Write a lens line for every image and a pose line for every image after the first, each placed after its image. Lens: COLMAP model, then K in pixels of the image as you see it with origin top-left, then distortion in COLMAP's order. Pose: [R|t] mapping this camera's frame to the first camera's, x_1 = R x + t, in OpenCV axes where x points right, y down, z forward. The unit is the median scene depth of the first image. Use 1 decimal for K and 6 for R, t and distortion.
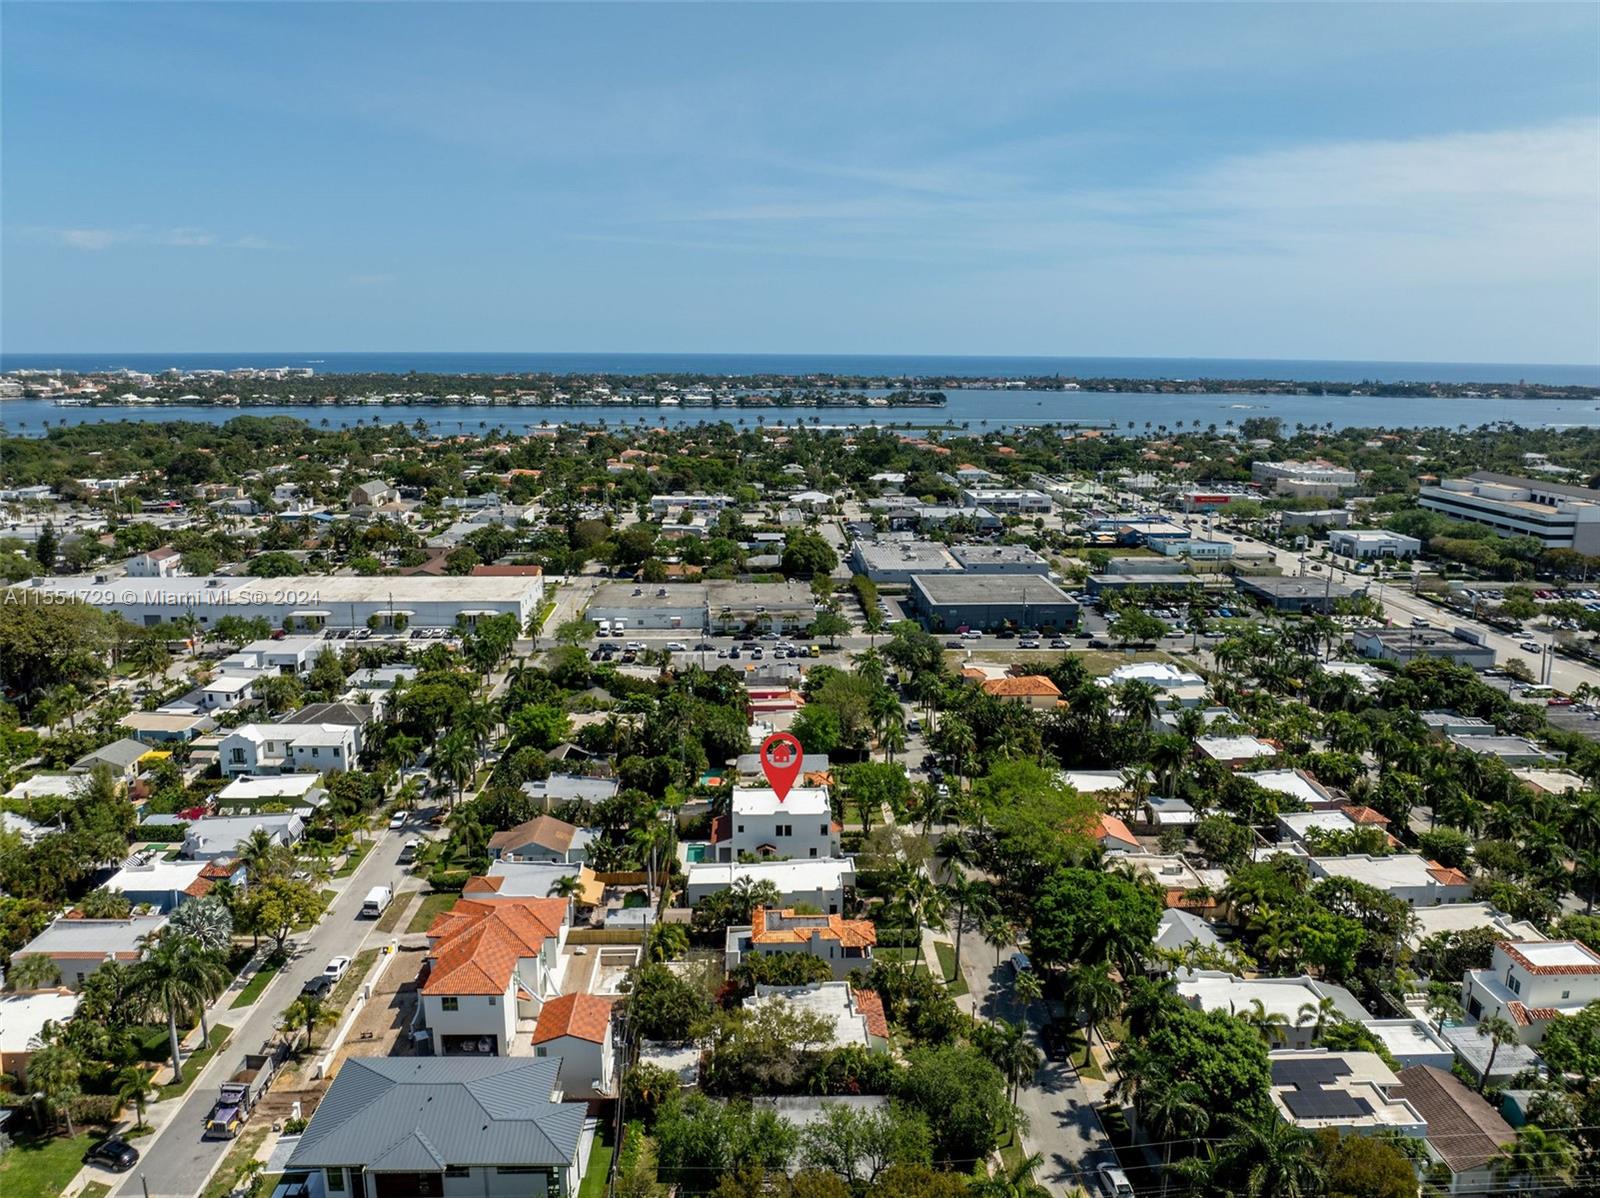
lens RADIAL K [[1126.4, 0, 804.6], [0, 1126.4, 598.0], [0, 0, 1]] dist [-0.031451, -0.003097]
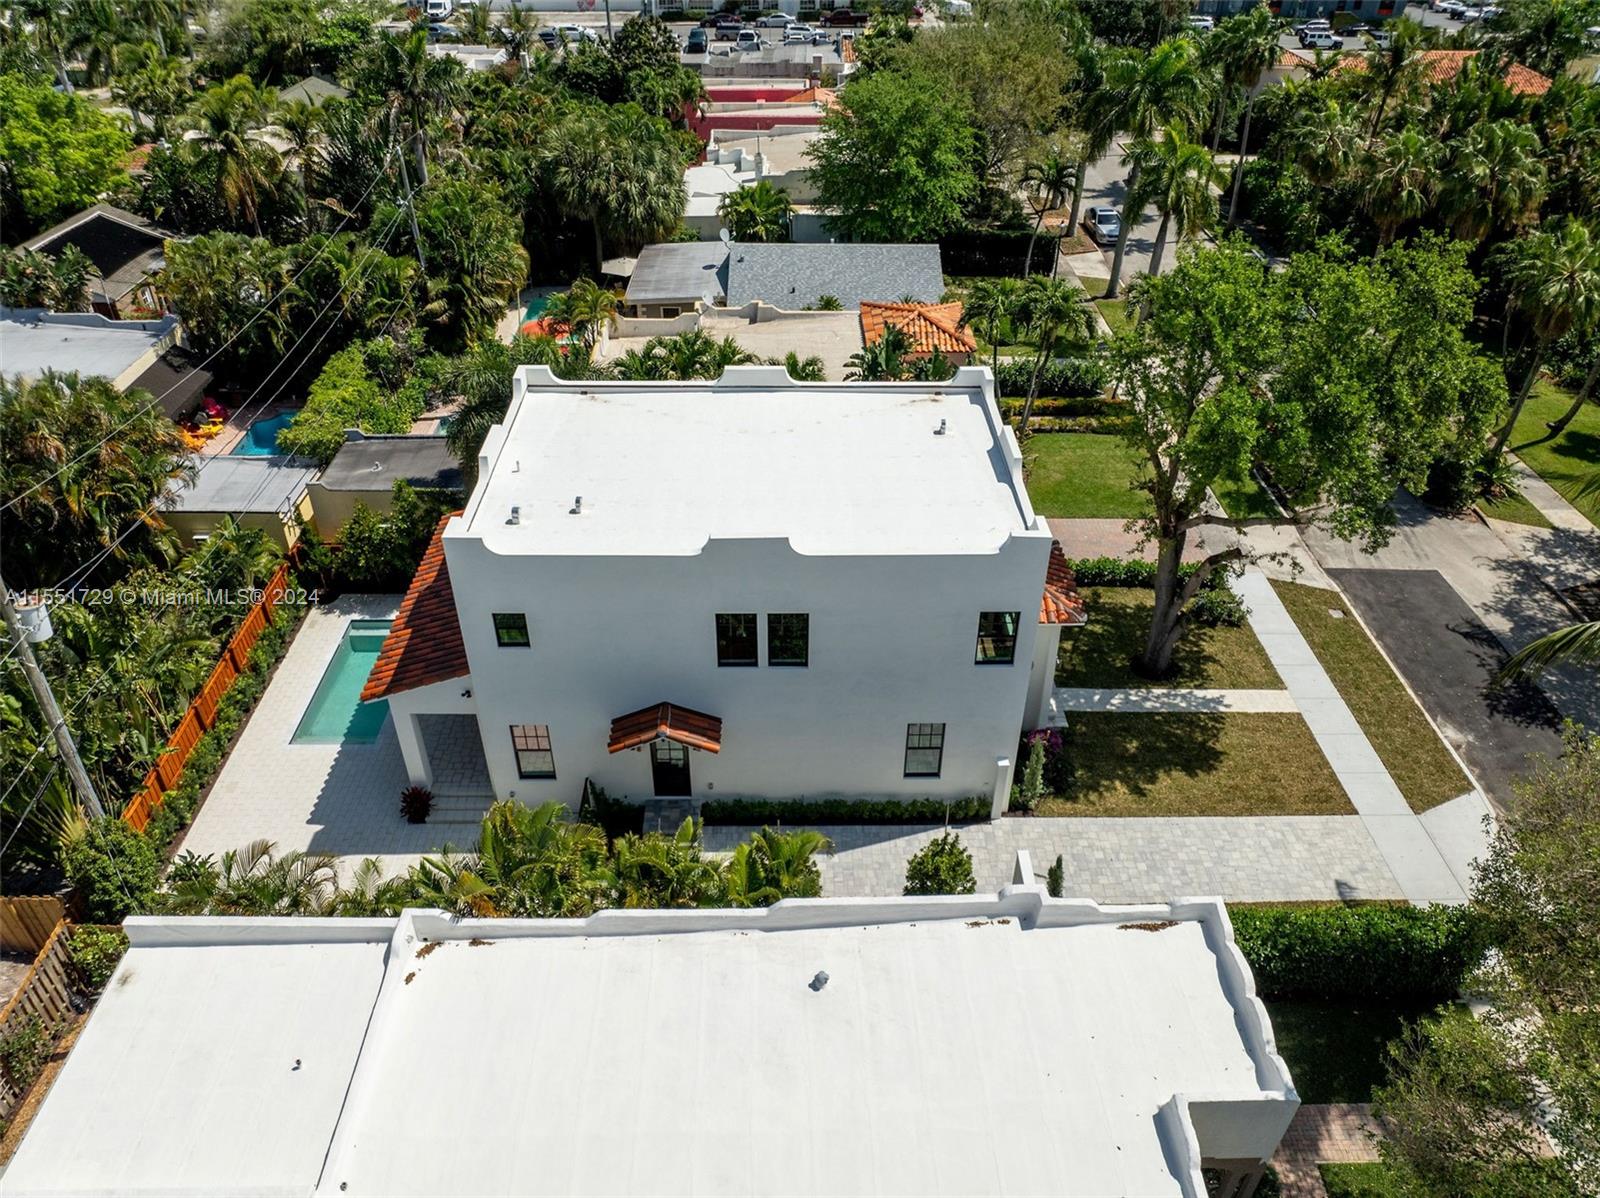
lens RADIAL K [[1126.4, 0, 804.6], [0, 1126.4, 598.0], [0, 0, 1]] dist [-0.031451, -0.003097]
pose [[0.999693, 0.016867, -0.018126, -0.007212], [-0.008370, 0.919195, 0.393714, 0.104122], [0.023302, -0.393442, 0.919054, 0.661247]]
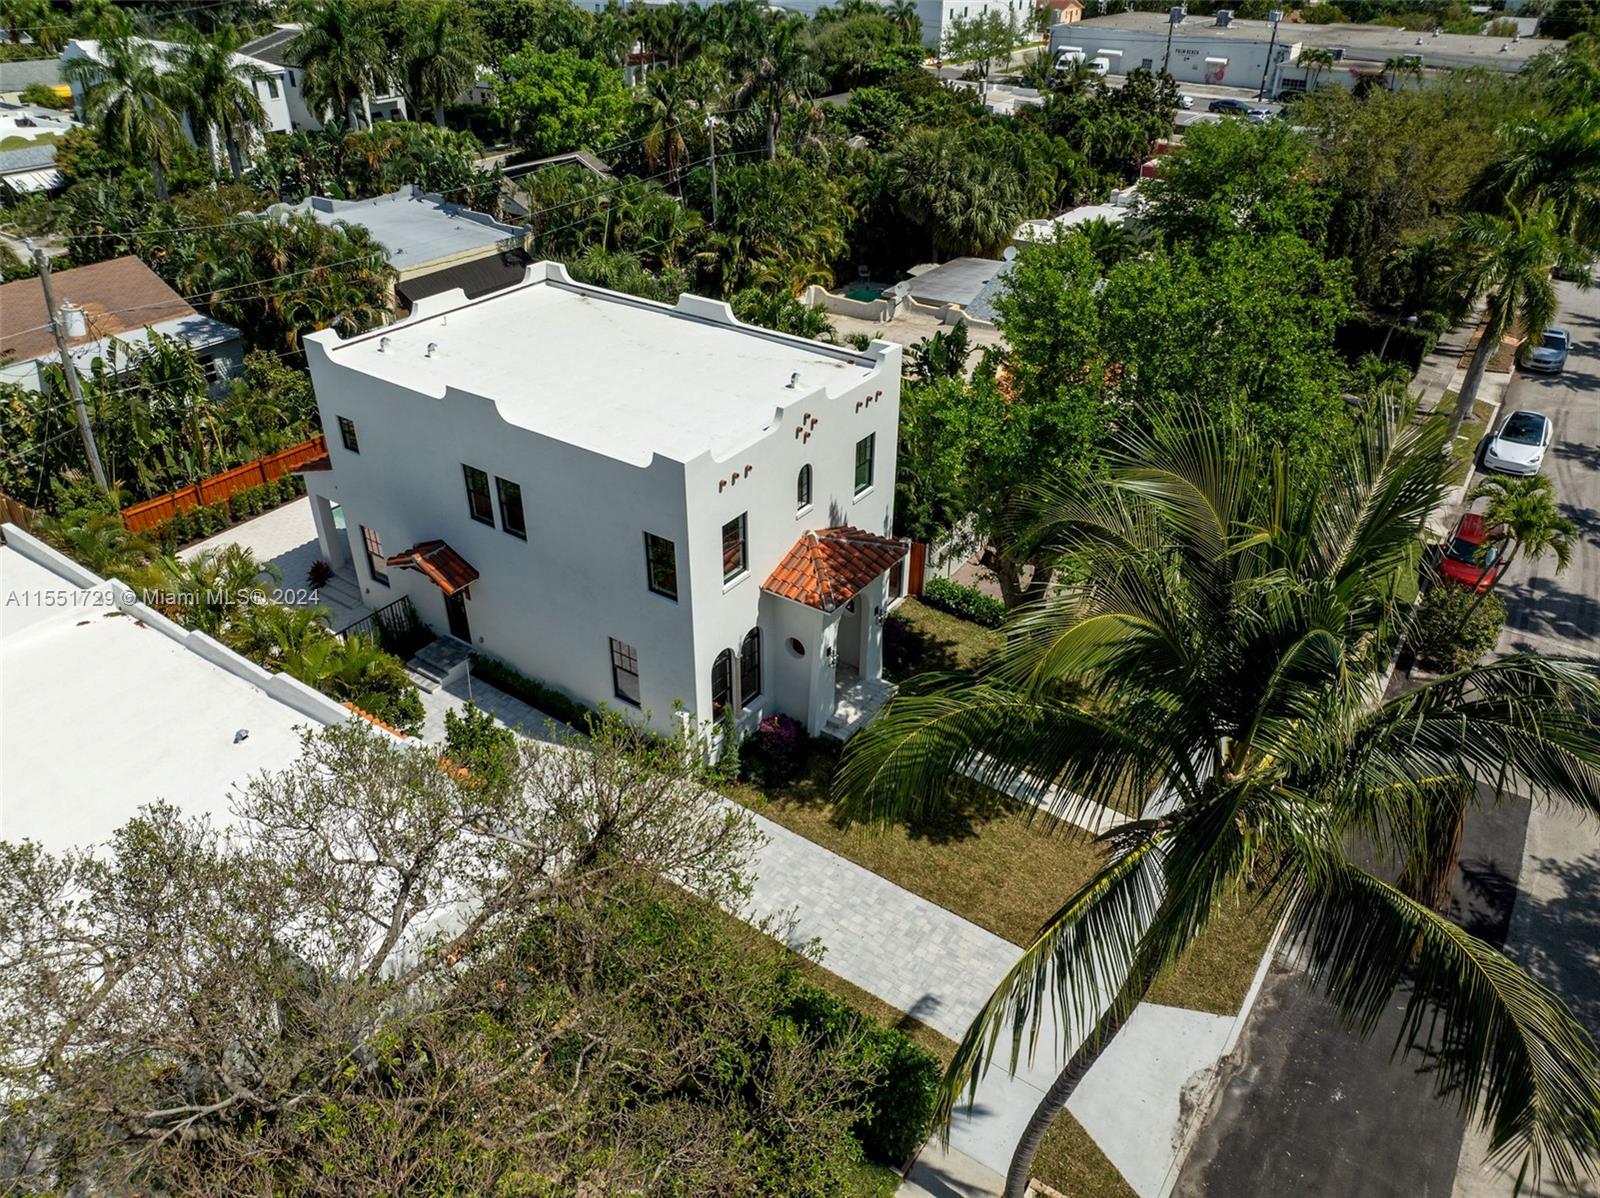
lens RADIAL K [[1126.4, 0, 804.6], [0, 1126.4, 598.0], [0, 0, 1]] dist [-0.031451, -0.003097]
pose [[0.794776, 0.325772, -0.512058, 0.095474], [-0.137958, 0.918612, 0.370296, 0.114220], [0.591015, -0.223660, 0.775034, 0.691929]]
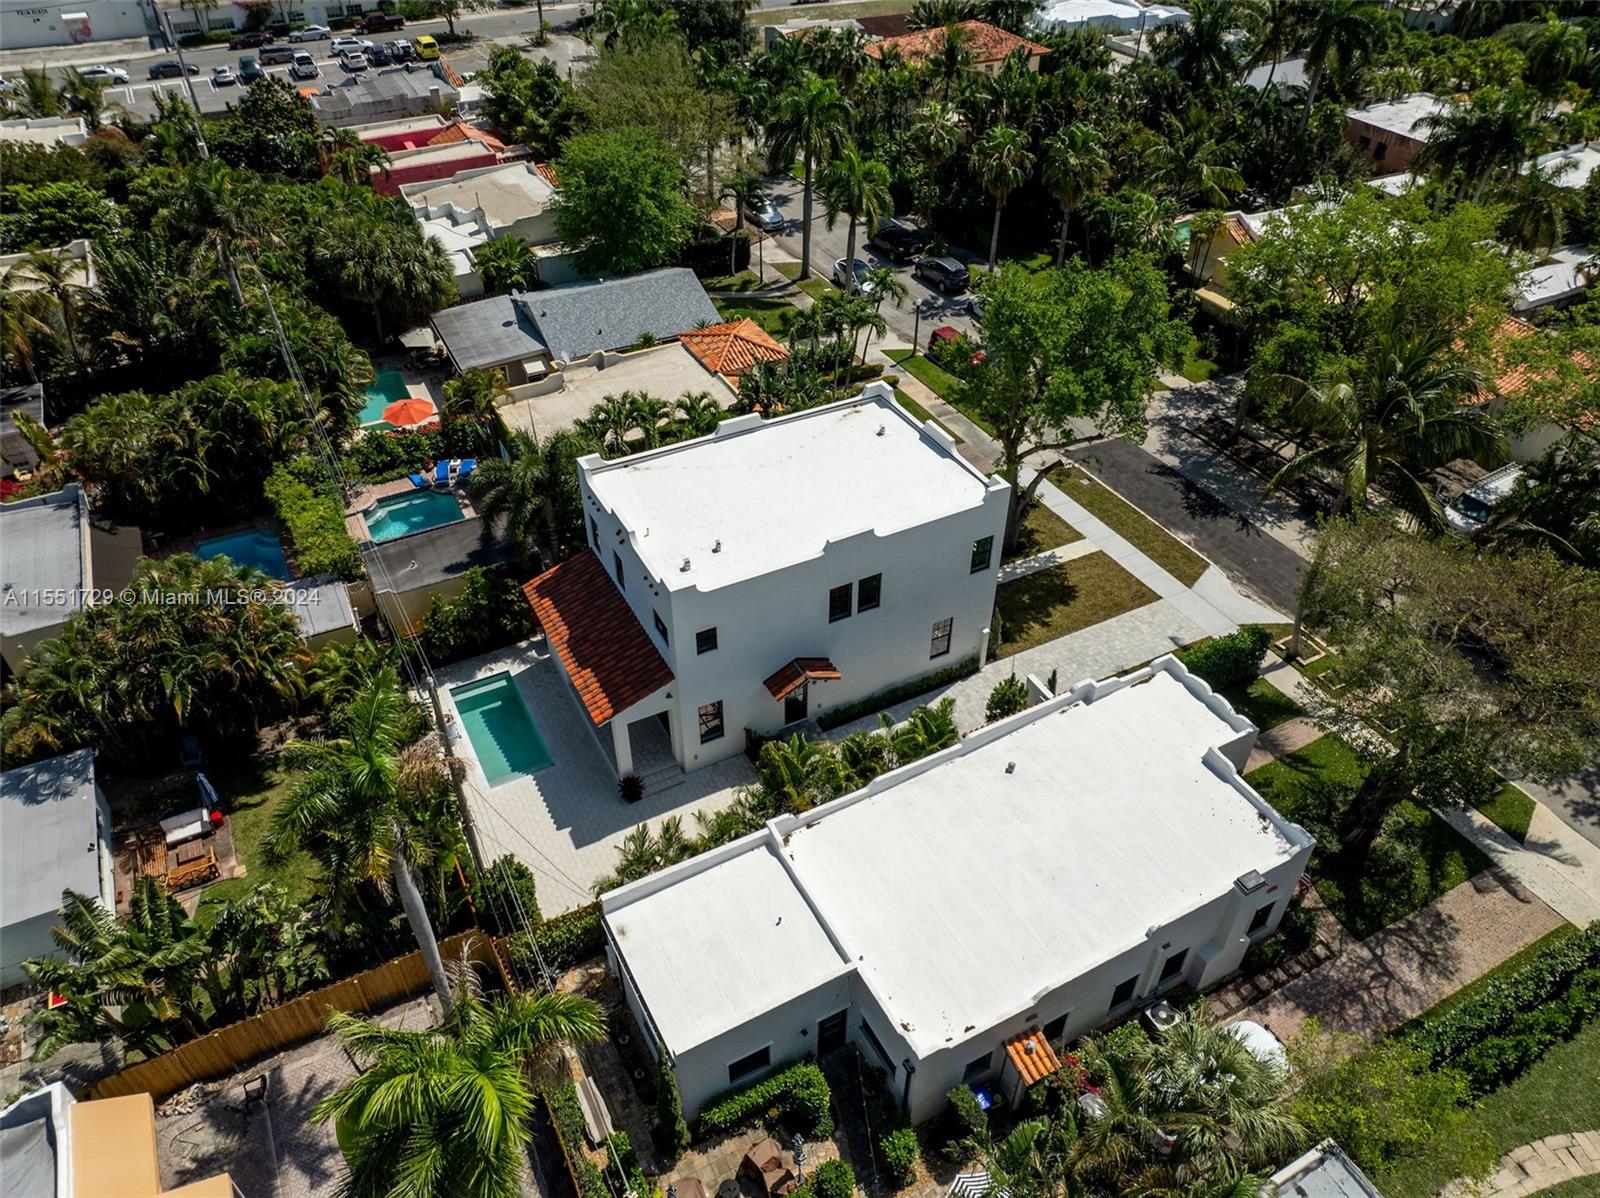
lens RADIAL K [[1126.4, 0, 804.6], [0, 1126.4, 598.0], [0, 0, 1]] dist [-0.031451, -0.003097]
pose [[0.901264, -0.273081, 0.336378, -0.092385], [0.092984, 0.880189, 0.465426, 0.064937], [-0.423175, -0.388194, 0.818675, 0.617886]]
